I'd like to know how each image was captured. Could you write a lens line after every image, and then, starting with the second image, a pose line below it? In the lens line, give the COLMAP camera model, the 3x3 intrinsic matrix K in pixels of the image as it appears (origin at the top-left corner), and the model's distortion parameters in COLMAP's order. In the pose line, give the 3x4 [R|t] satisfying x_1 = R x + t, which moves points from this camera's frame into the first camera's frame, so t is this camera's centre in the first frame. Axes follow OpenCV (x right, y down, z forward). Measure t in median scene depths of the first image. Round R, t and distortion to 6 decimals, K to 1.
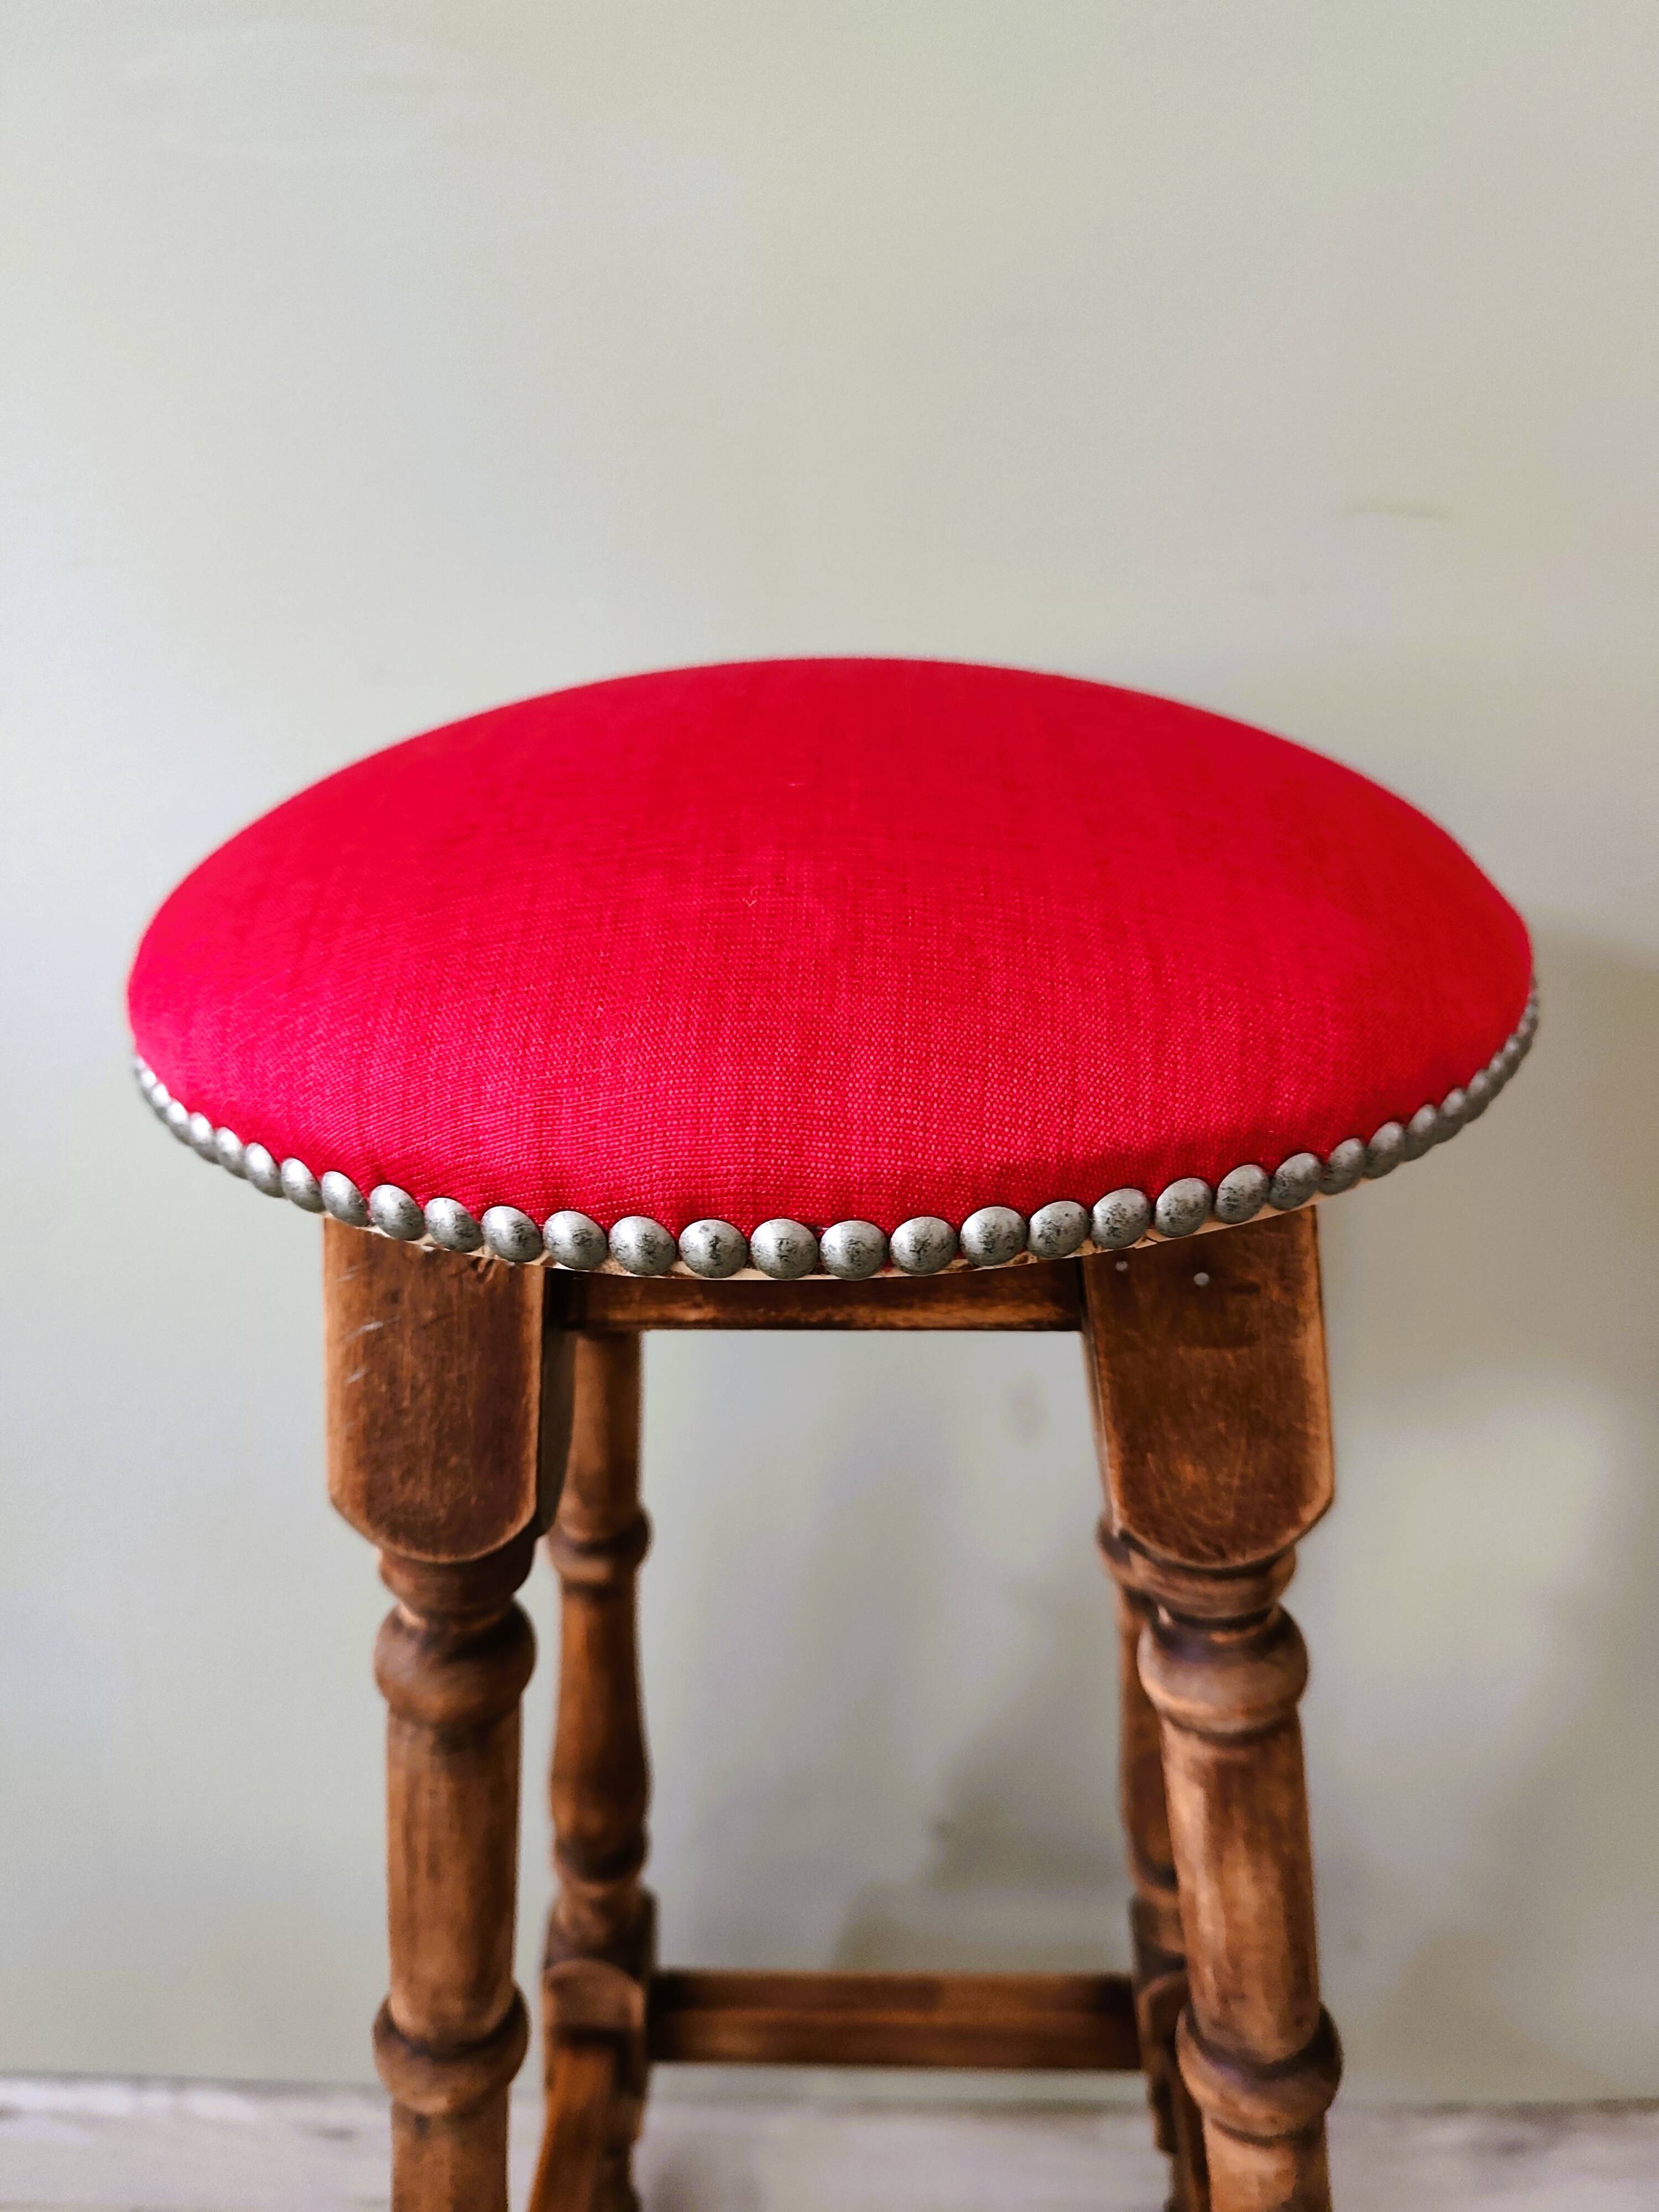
lens RADIAL K [[1648.0, 0, 795.8], [0, 1648.0, 1095.8], [0, 0, 1]] dist [0.006139, -0.034909]
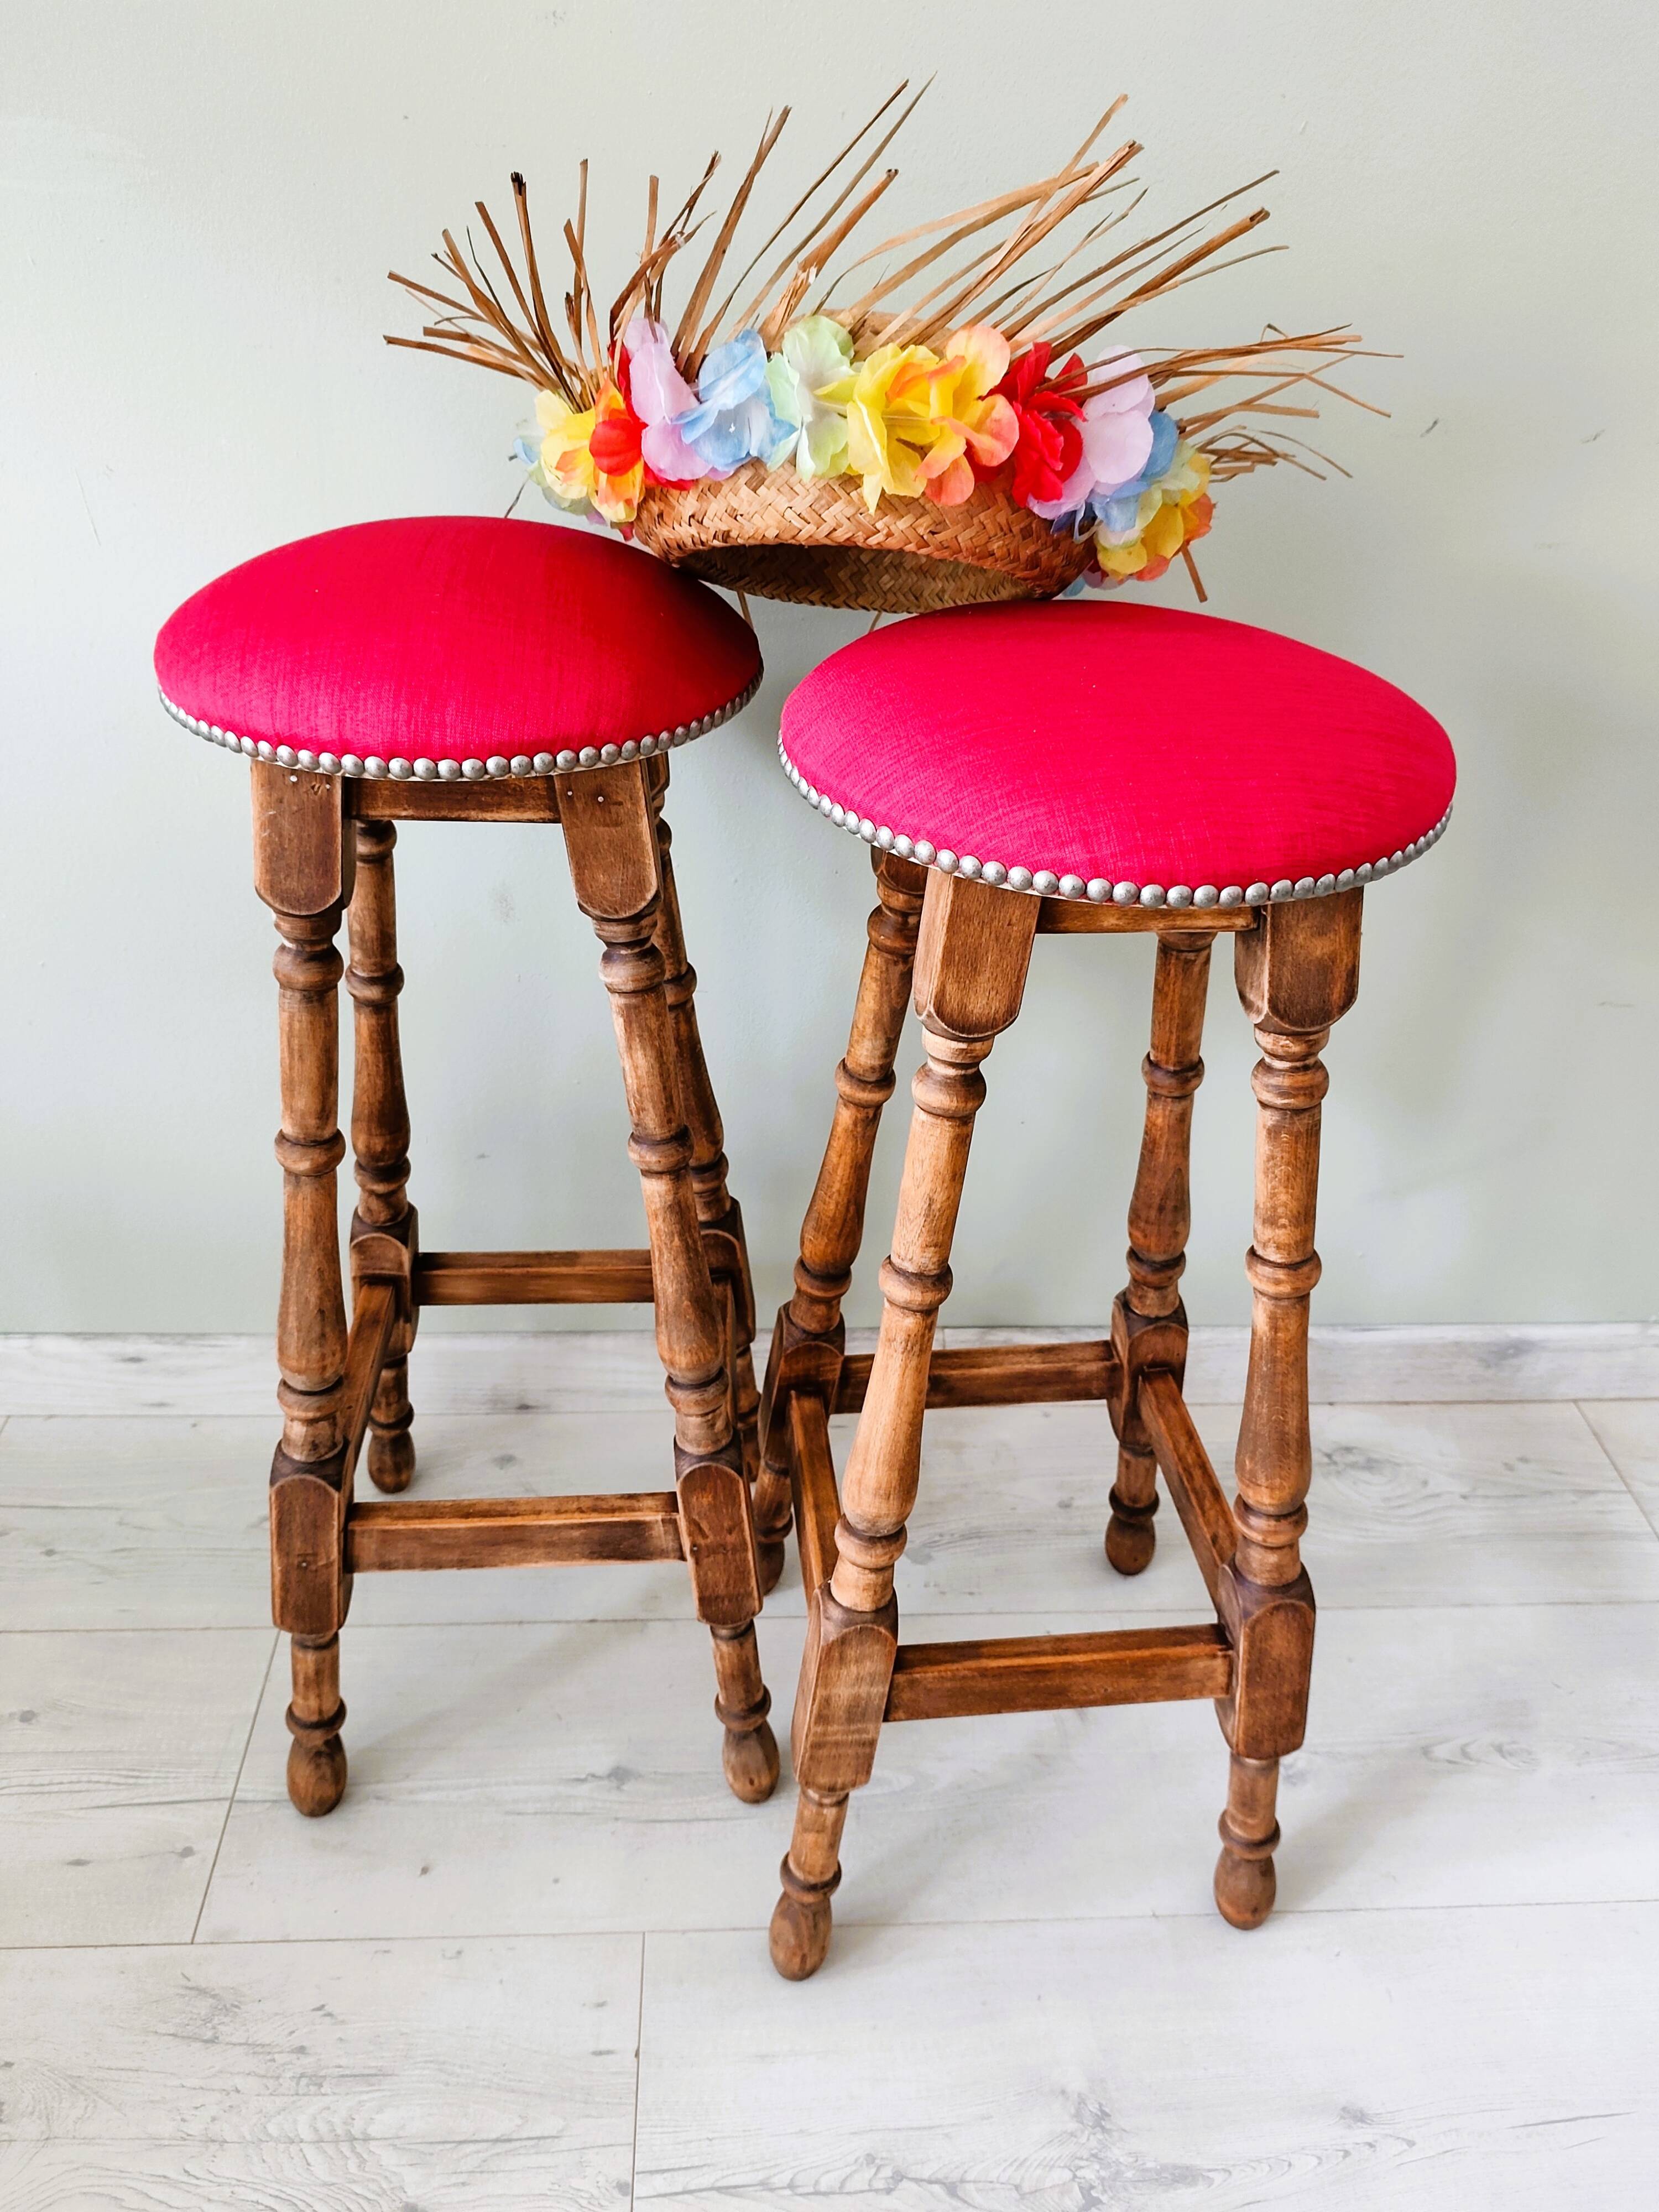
lens RADIAL K [[1688.2, 0, 833.3], [0, 1688.2, 1116.3], [0, 0, 1]] dist [0.079717, -0.247630]
pose [[0.991214, -0.001389, 0.132259, 0.245247], [-0.022221, 0.983984, 0.176869, 0.117362], [-0.130387, -0.178254, 0.975308, -1.699277]]
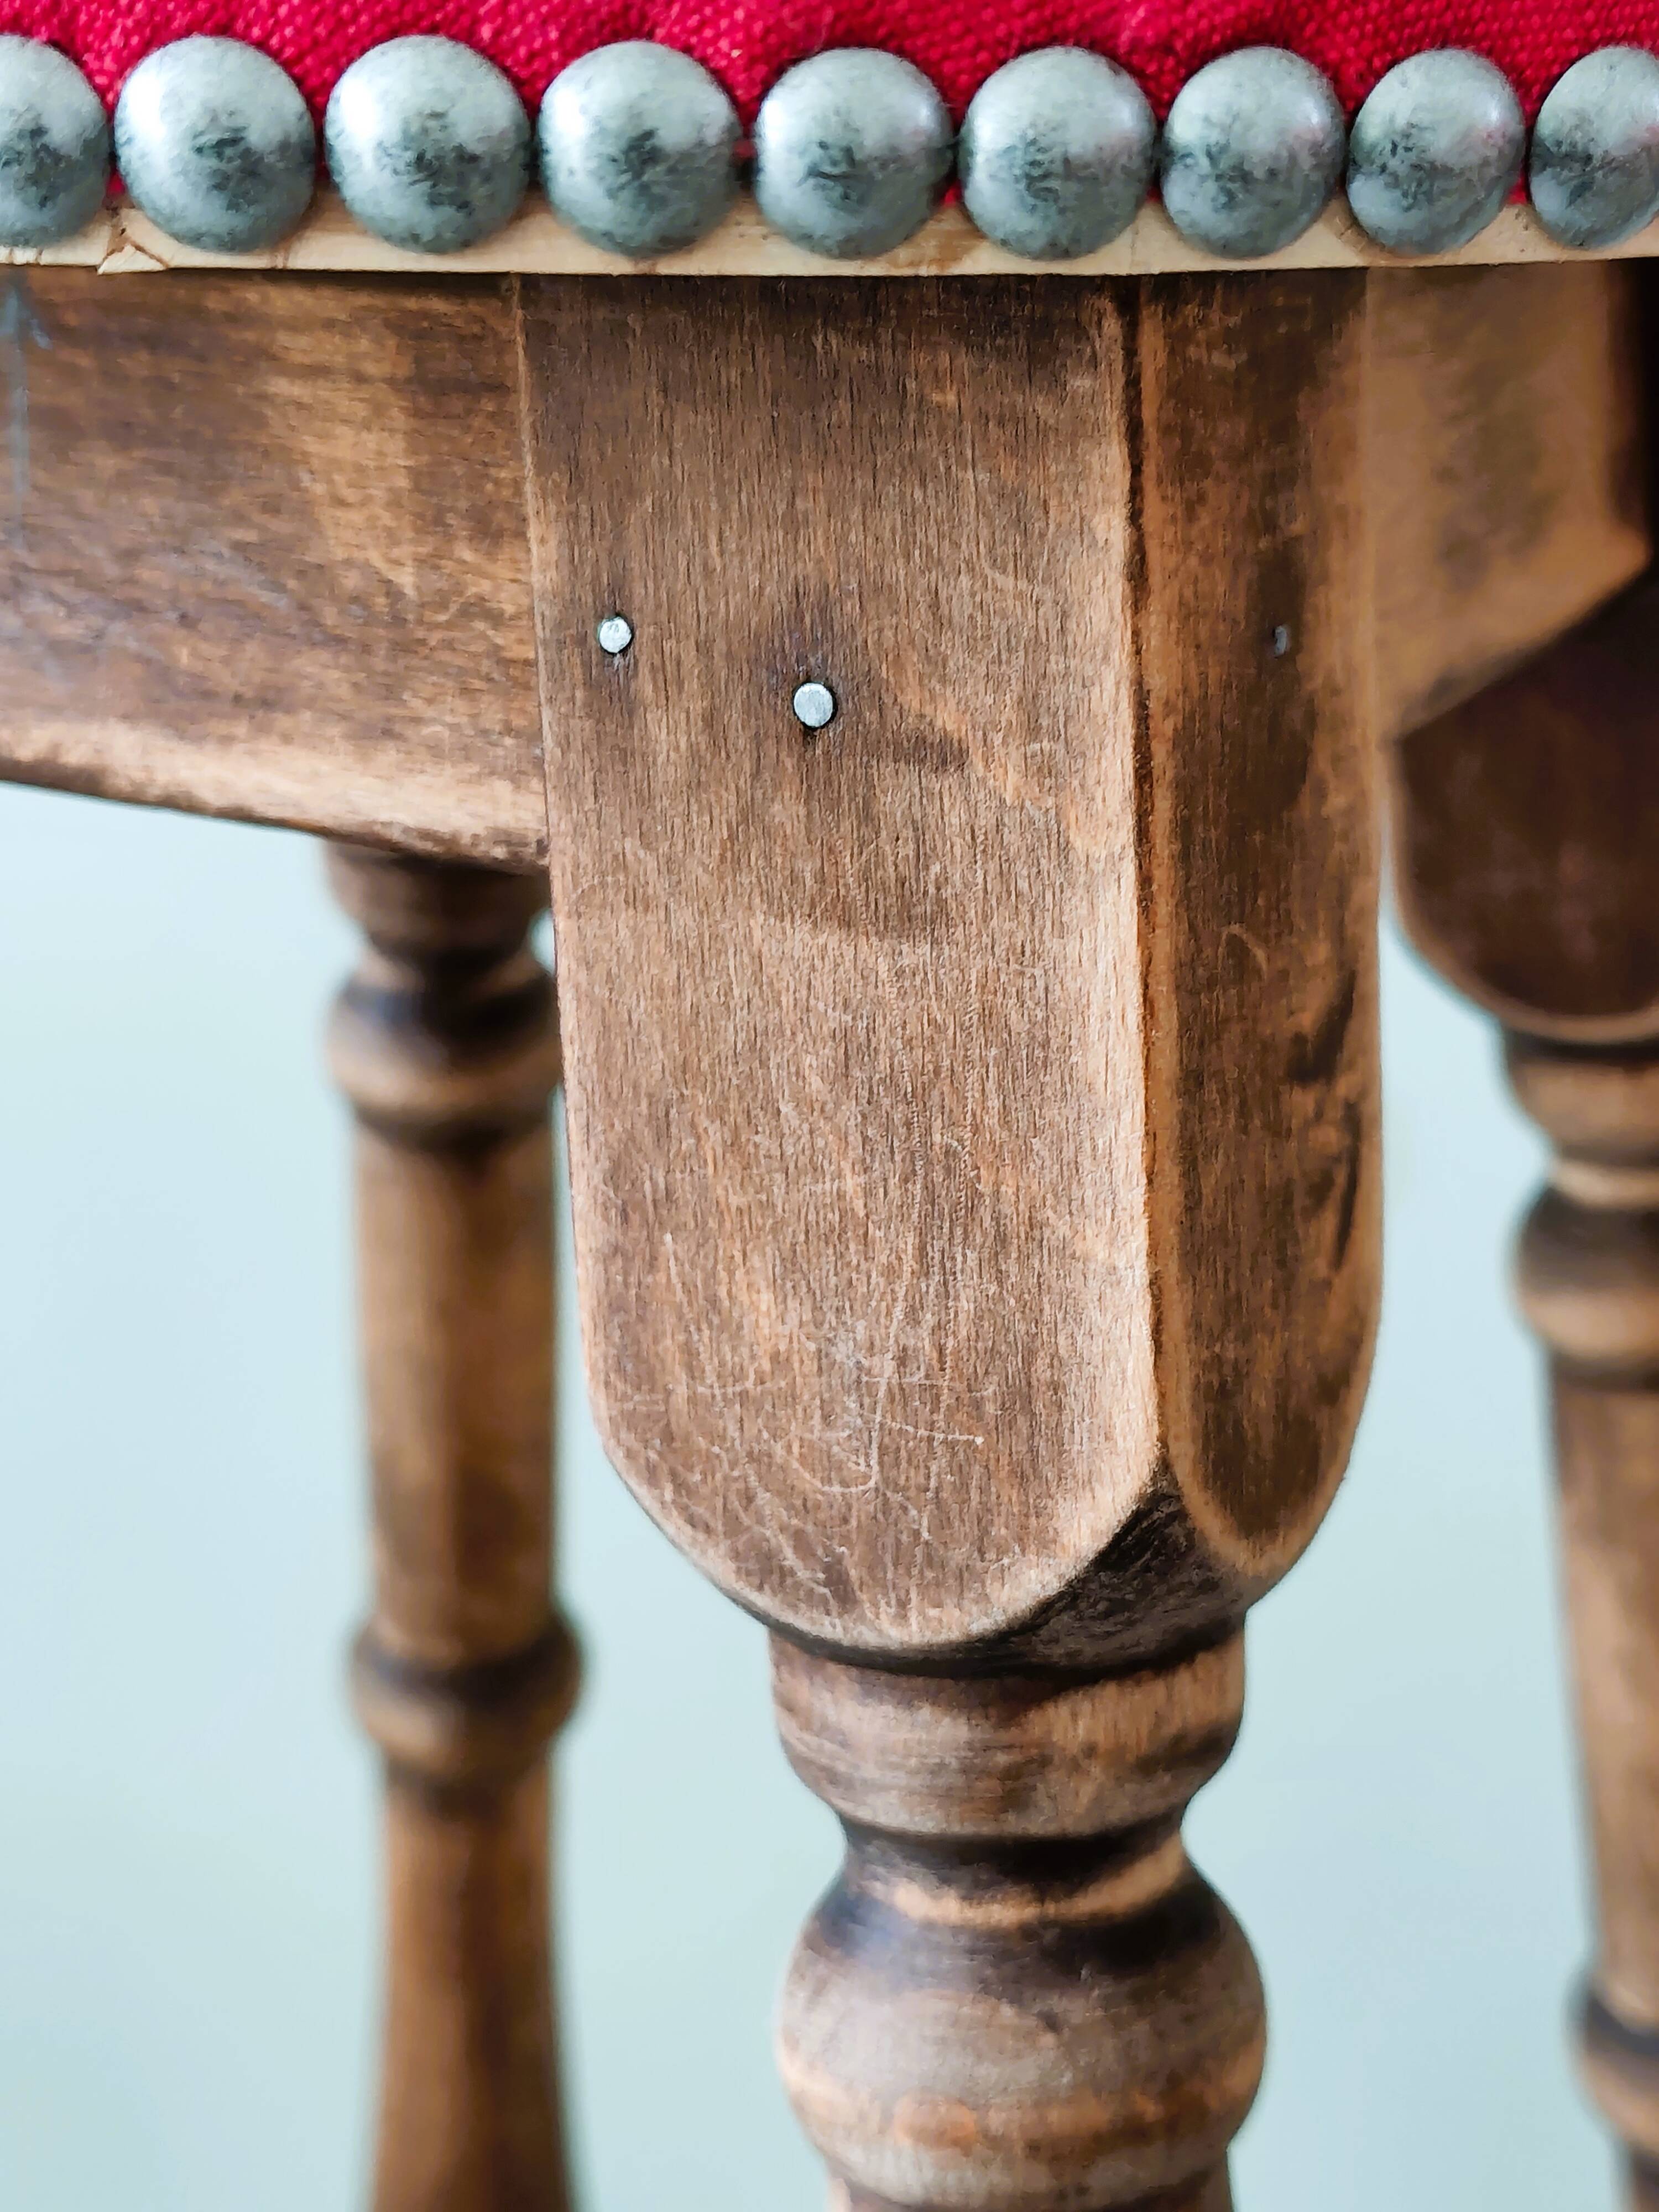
lens RADIAL K [[3440.2, 0, 829.5], [0, 3440.2, 1106.0], [0, 0, 1]] dist [0.066494, -0.170472]
pose [[0.896770, 0.179953, -0.404253, 0.524202], [-0.198868, 0.980014, -0.004903, 0.185924], [0.395291, 0.084790, 0.914634, 0.351763]]
